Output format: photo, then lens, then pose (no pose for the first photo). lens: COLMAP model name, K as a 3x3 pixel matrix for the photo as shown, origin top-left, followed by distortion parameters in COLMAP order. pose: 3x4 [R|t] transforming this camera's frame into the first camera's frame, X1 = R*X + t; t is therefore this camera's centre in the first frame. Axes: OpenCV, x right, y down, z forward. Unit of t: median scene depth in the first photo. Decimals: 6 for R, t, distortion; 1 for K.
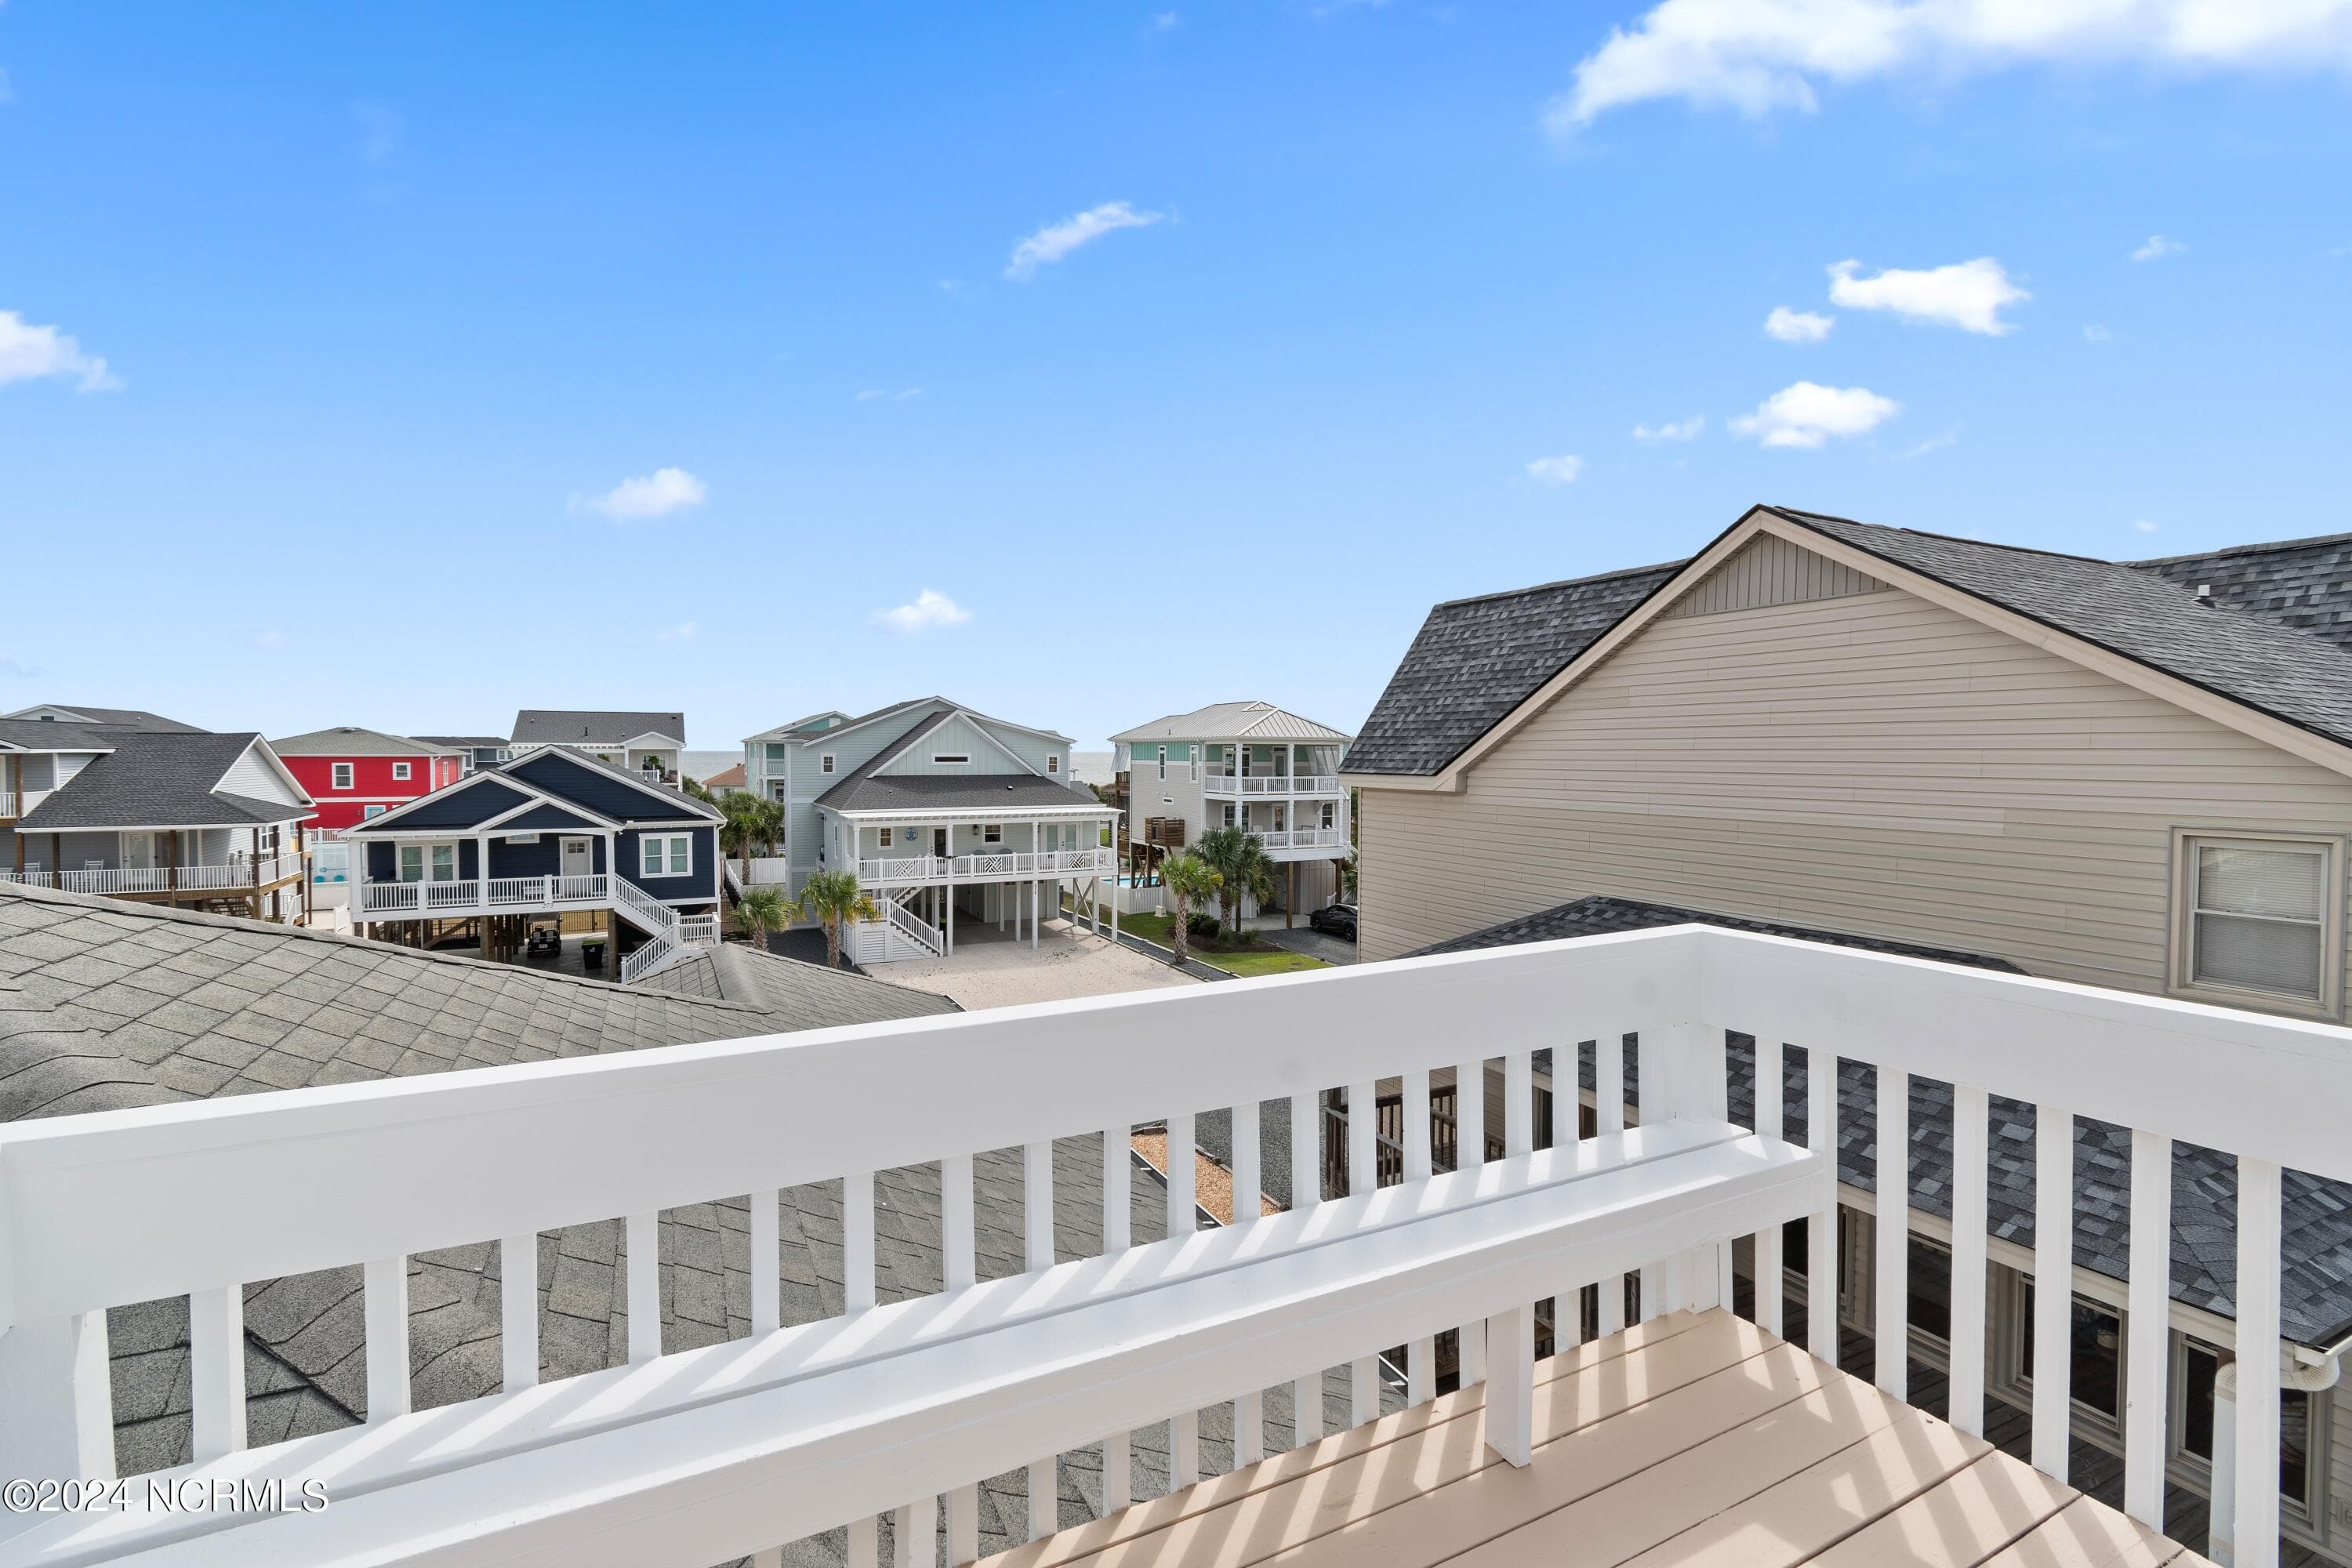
lens RADIAL K [[1053.1, 0, 1174.8], [0, 1053.1, 760.2], [0, 0, 1]] dist [0.004236, 0.000908]
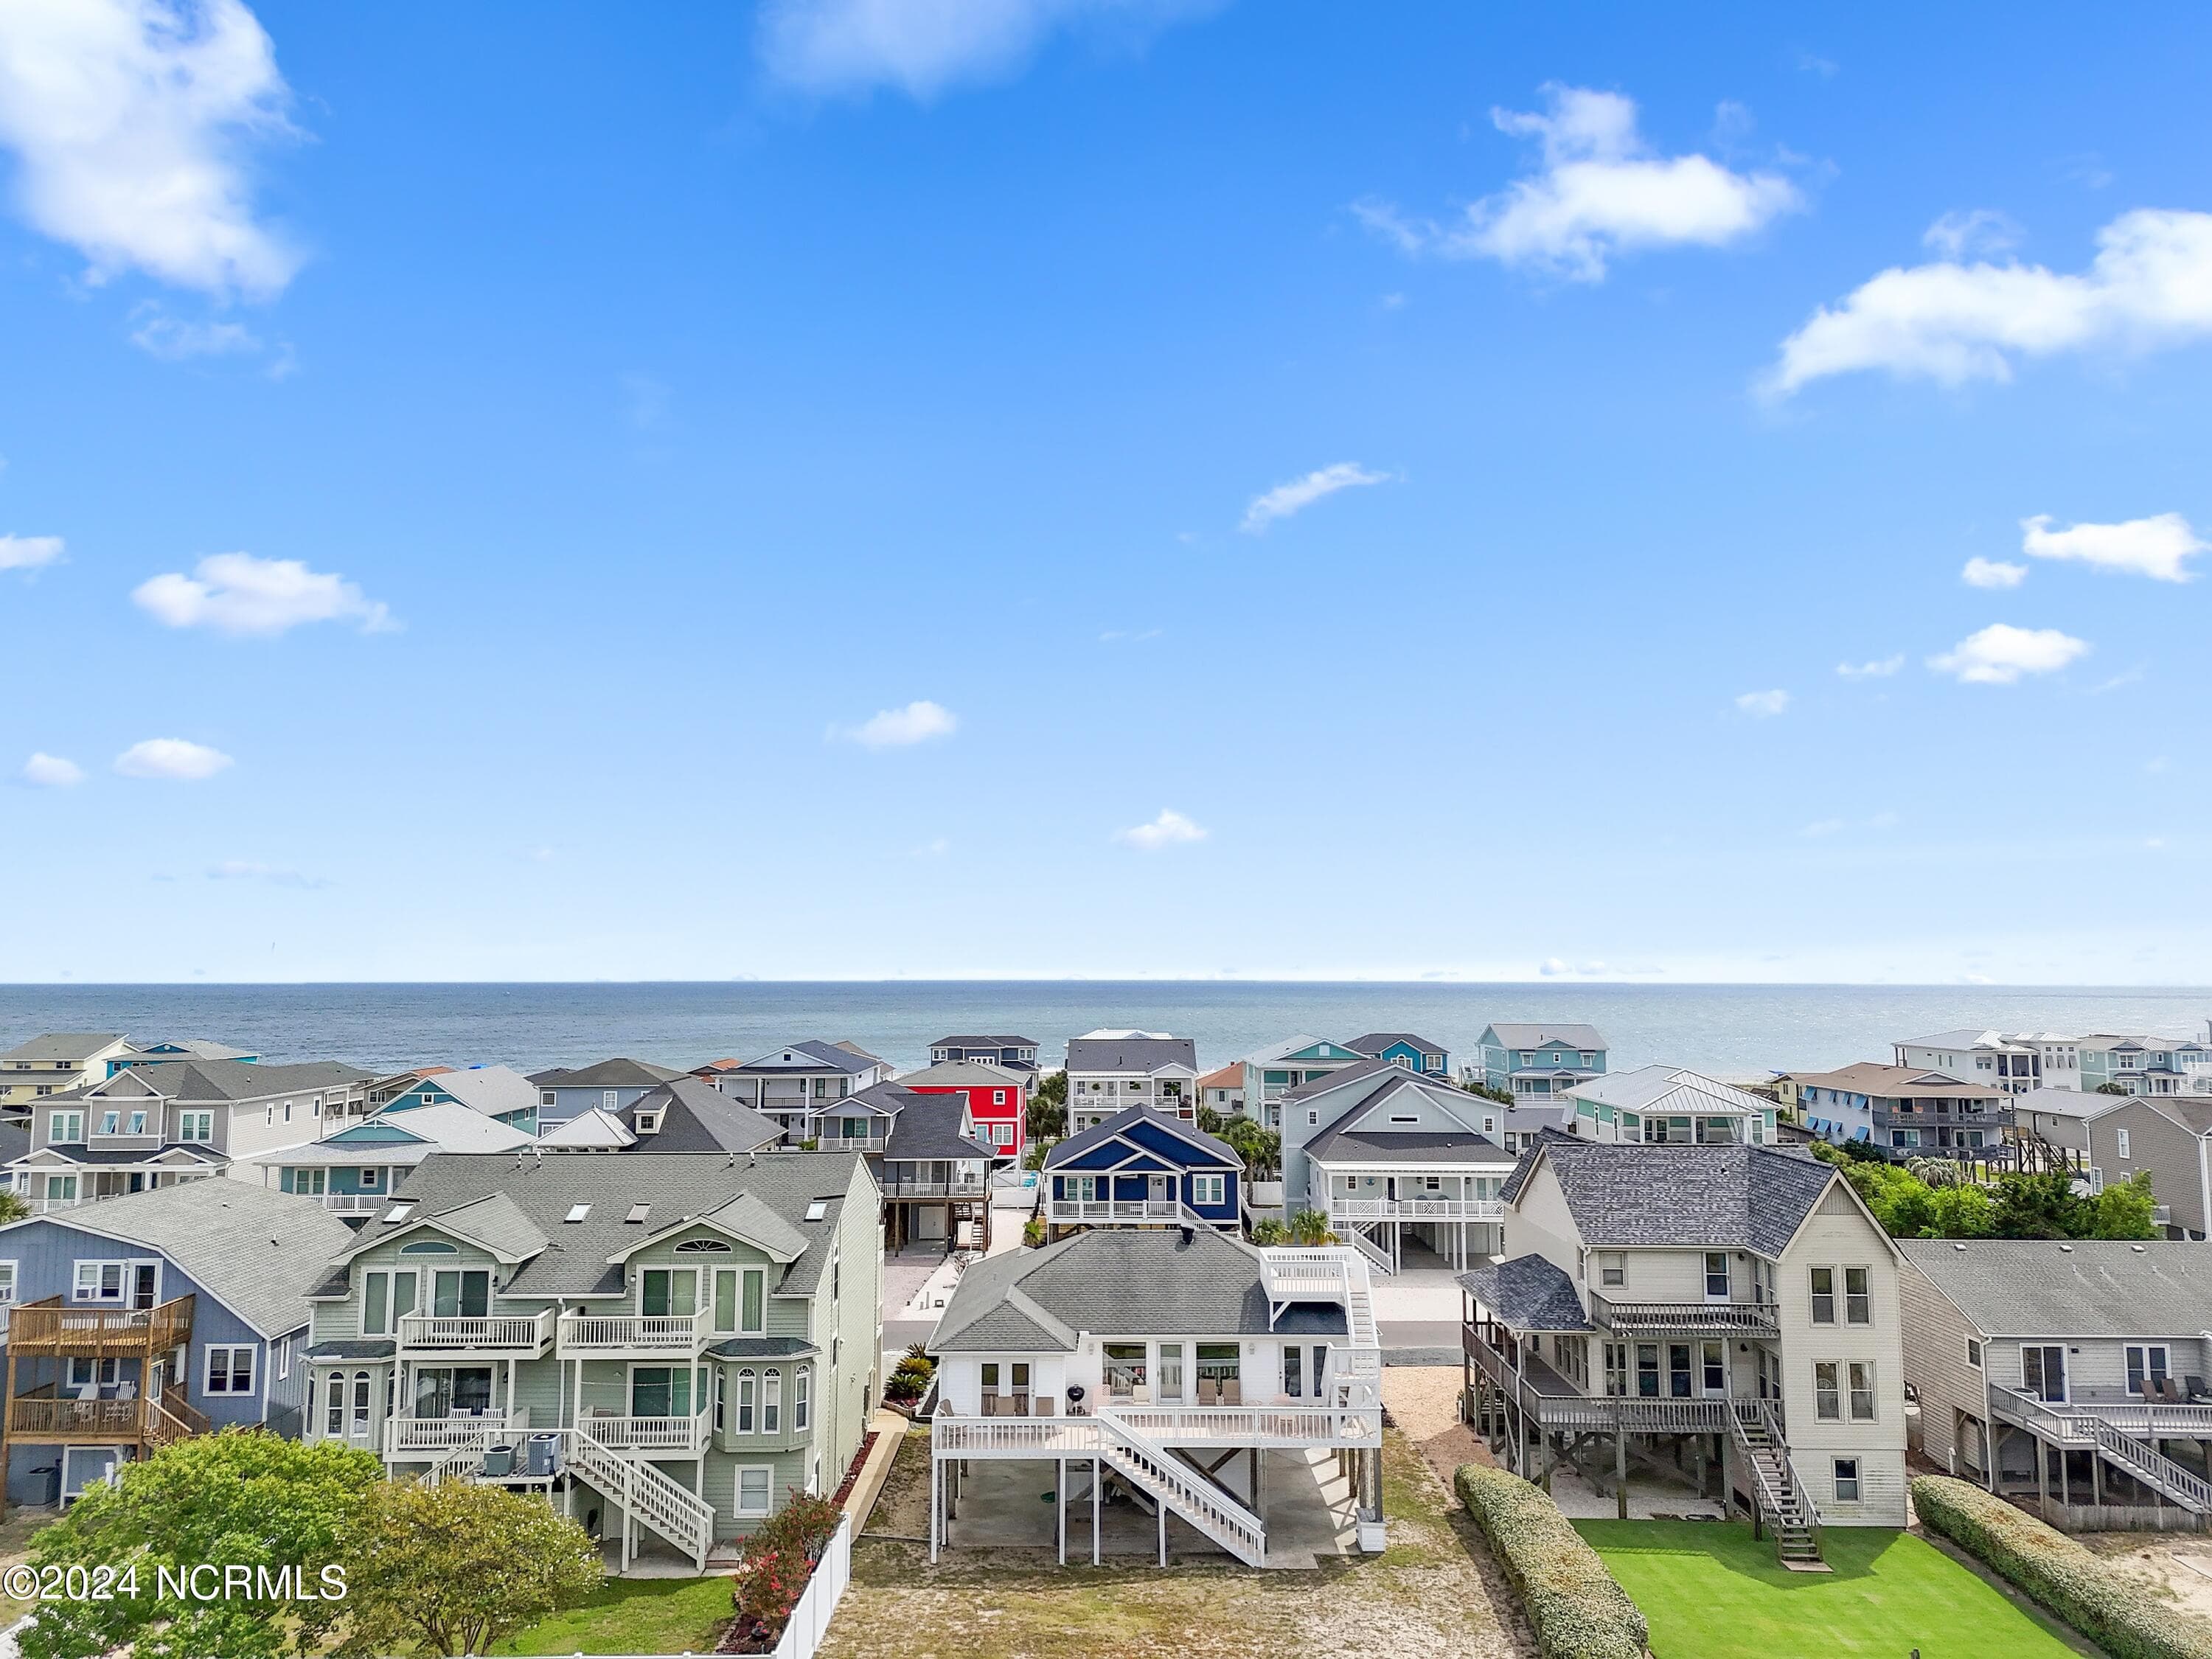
lens RADIAL K [[1606.5, 0, 1106.0], [0, 1606.5, 829.5], [0, 0, 1]] dist [0.055969, -0.037690]
pose [[0.896372, -0.040222, -0.441473, 0.420051], [-0.005399, 0.994811, -0.101598, -0.185048], [0.443269, 0.093453, 0.891504, -1.155003]]
